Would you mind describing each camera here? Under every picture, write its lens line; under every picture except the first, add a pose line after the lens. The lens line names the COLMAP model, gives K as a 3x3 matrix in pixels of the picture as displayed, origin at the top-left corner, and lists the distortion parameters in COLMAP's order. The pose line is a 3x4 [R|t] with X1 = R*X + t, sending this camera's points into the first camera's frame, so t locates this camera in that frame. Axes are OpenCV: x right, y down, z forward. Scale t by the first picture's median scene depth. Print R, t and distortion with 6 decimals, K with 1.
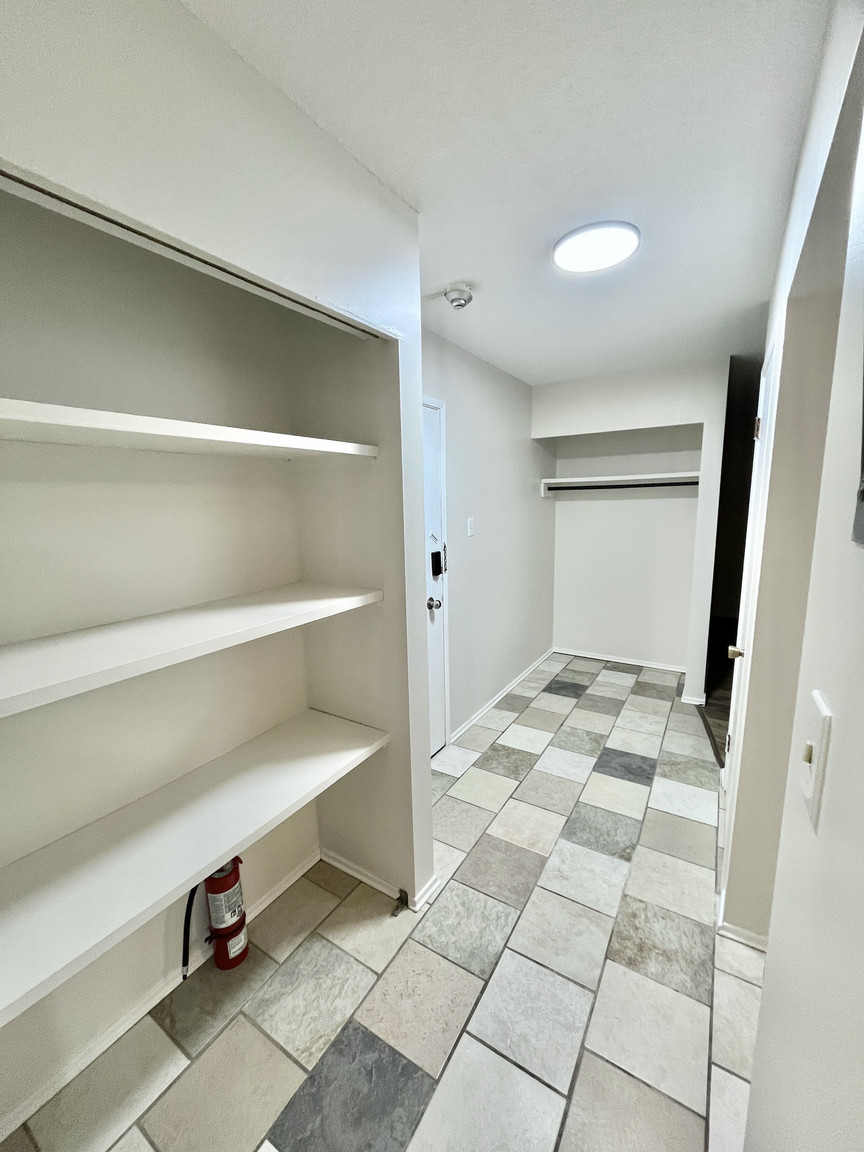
lens RADIAL K [[460.2, 0, 431.0], [0, 460.2, 578.9], [0, 0, 1]] dist [-0.006014, 0.000248]
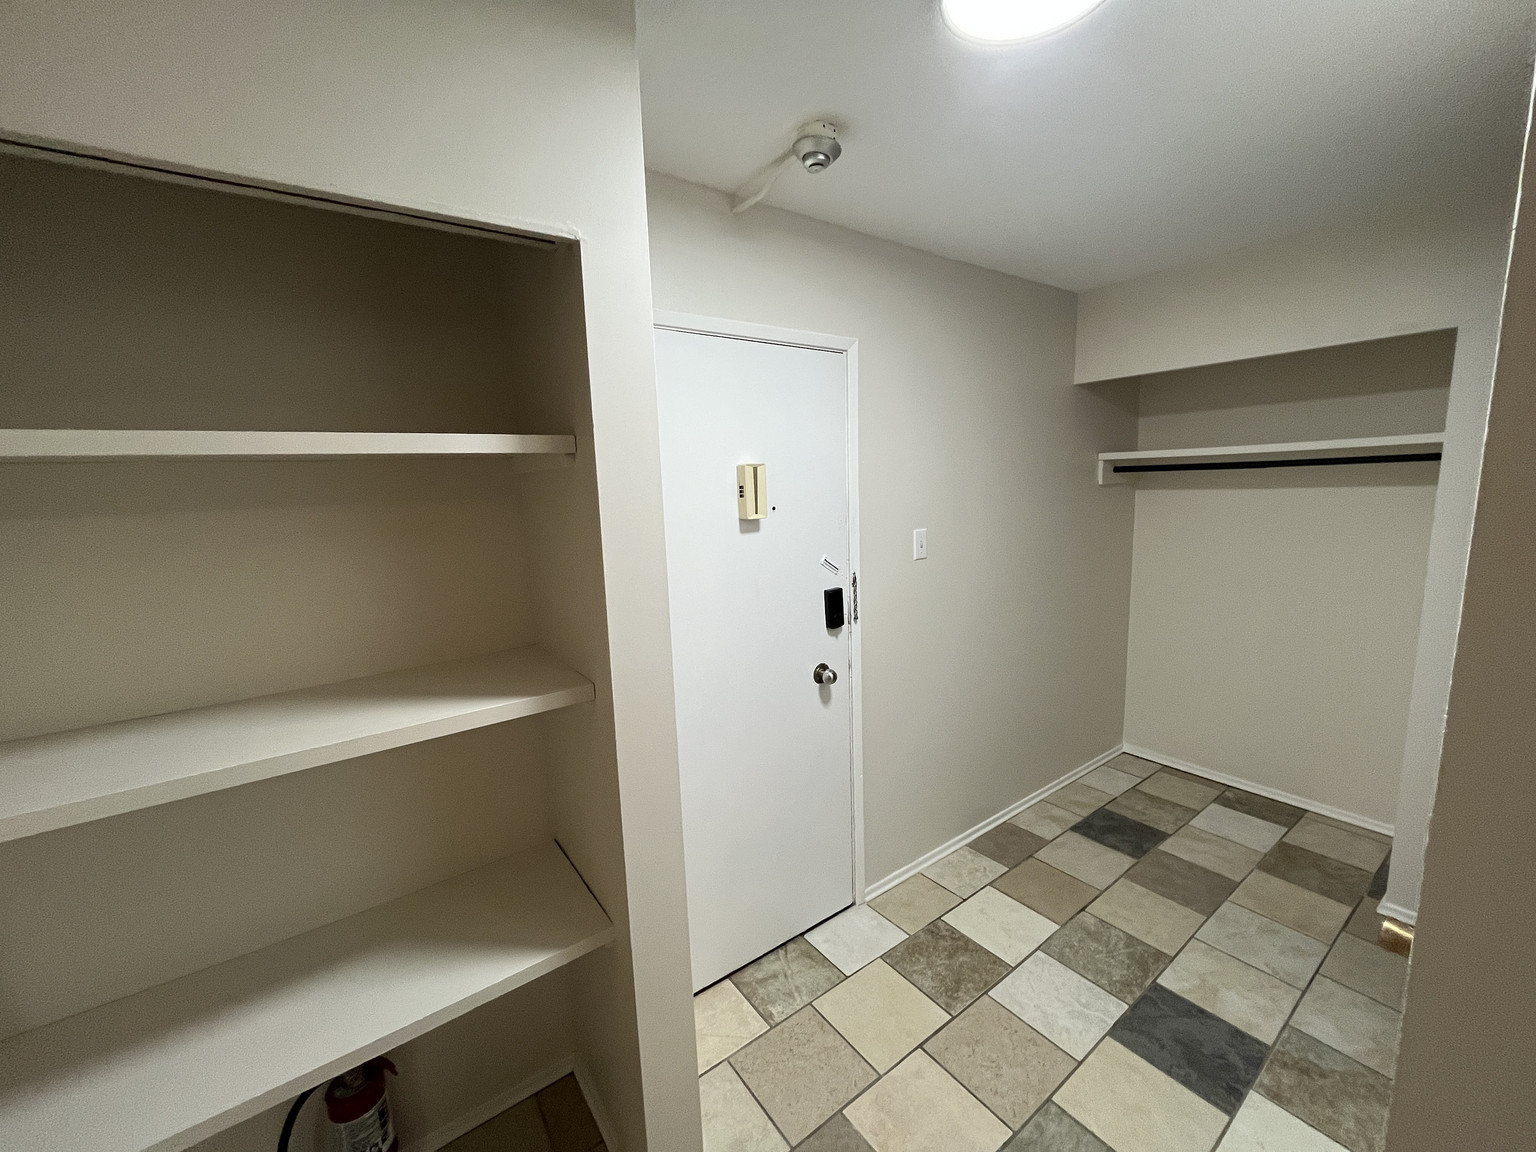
lens RADIAL K [[613.6, 0, 773.4], [0, 613.6, 577.1], [0, 0, 1]] dist [-0.006014, 0.000248]
pose [[0.929982, 0.043063, -0.365074, 0.204015], [-0.045325, 0.998969, 0.002377, -0.064565], [0.364800, 0.014337, 0.930976, 0.199491]]
